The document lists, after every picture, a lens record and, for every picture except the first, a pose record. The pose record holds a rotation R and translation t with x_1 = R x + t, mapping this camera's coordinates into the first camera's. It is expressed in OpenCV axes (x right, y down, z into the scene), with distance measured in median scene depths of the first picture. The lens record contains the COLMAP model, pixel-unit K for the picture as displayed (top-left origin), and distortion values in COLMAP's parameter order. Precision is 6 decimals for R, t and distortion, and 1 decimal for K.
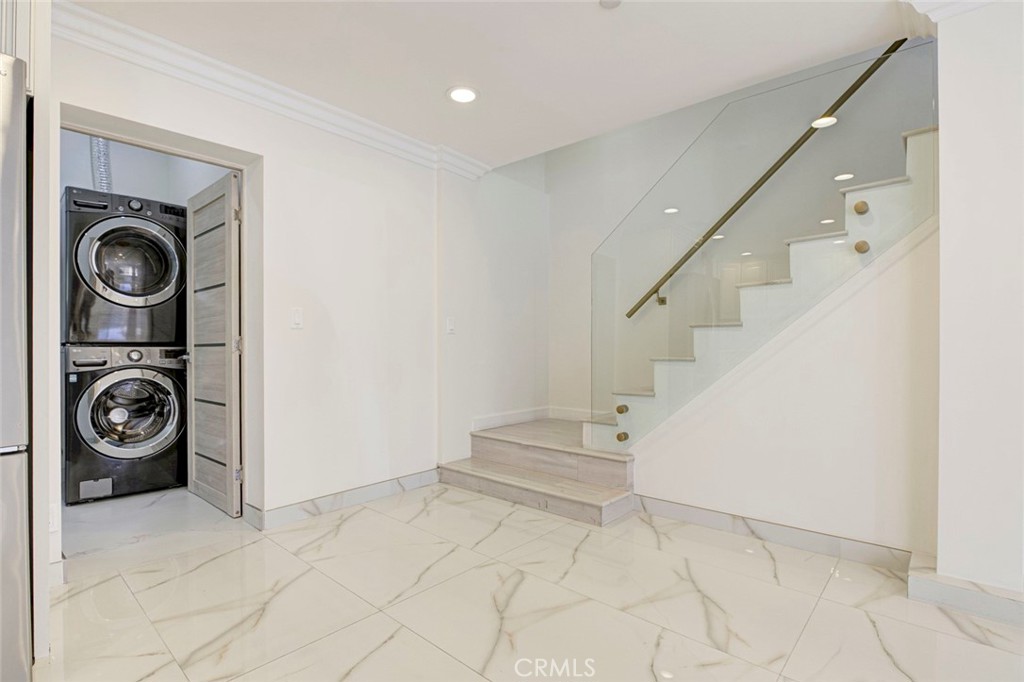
lens RADIAL K [[491.0, 0, 509.4], [0, 491.0, 345.3], [0, 0, 1]] dist [-0.018736, -0.000218]
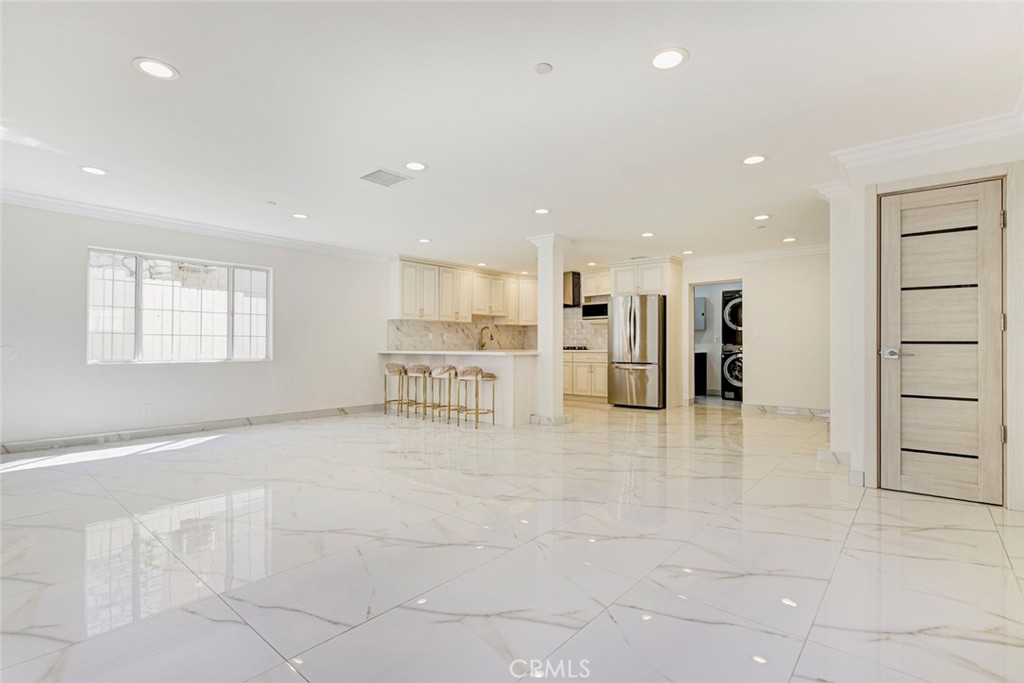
lens RADIAL K [[470.2, 0, 507.3], [0, 470.2, 344.3], [0, 0, 1]] dist [-0.017228, -0.000055]
pose [[0.013825, 0.004301, -0.999895, 1.818500], [0.001975, 0.999989, 0.004328, -0.017730], [0.999902, -0.002035, 0.013816, -0.335813]]
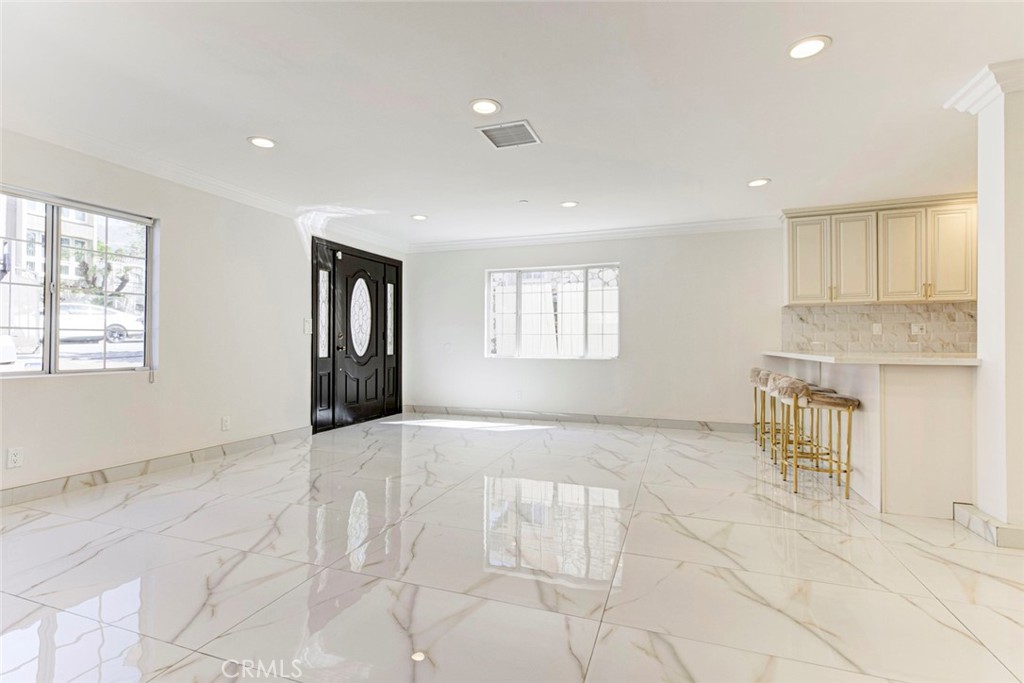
lens RADIAL K [[470.4, 0, 509.7], [0, 470.4, 337.3], [0, 0, 1]] dist [0.002459, -0.000045]
pose [[-0.929896, -0.001112, -0.367821, 0.974493], [0.003952, 0.999908, -0.013013, -0.008430], [0.367801, -0.013554, -0.929806, 0.265537]]
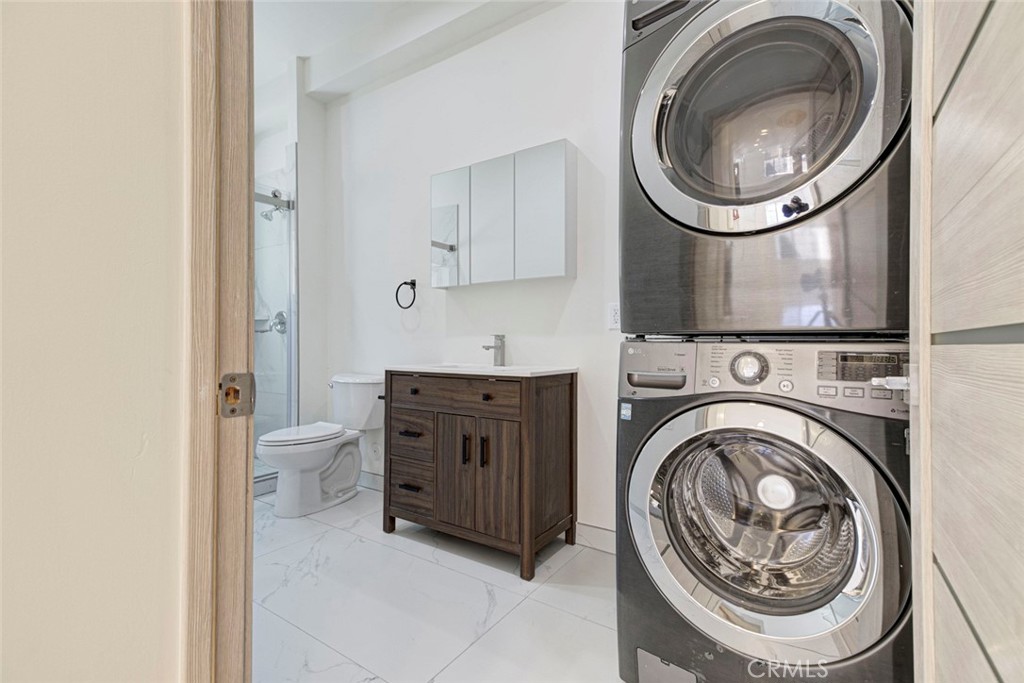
lens RADIAL K [[477.4, 0, 511.2], [0, 477.4, 340.8], [0, 0, 1]] dist [0.001992, -0.000288]
pose [[0.139448, 0.002512, -0.990226, -0.446206], [0.000381, 0.999997, 0.002590, 0.000545], [0.990229, -0.000739, 0.139447, 0.778568]]
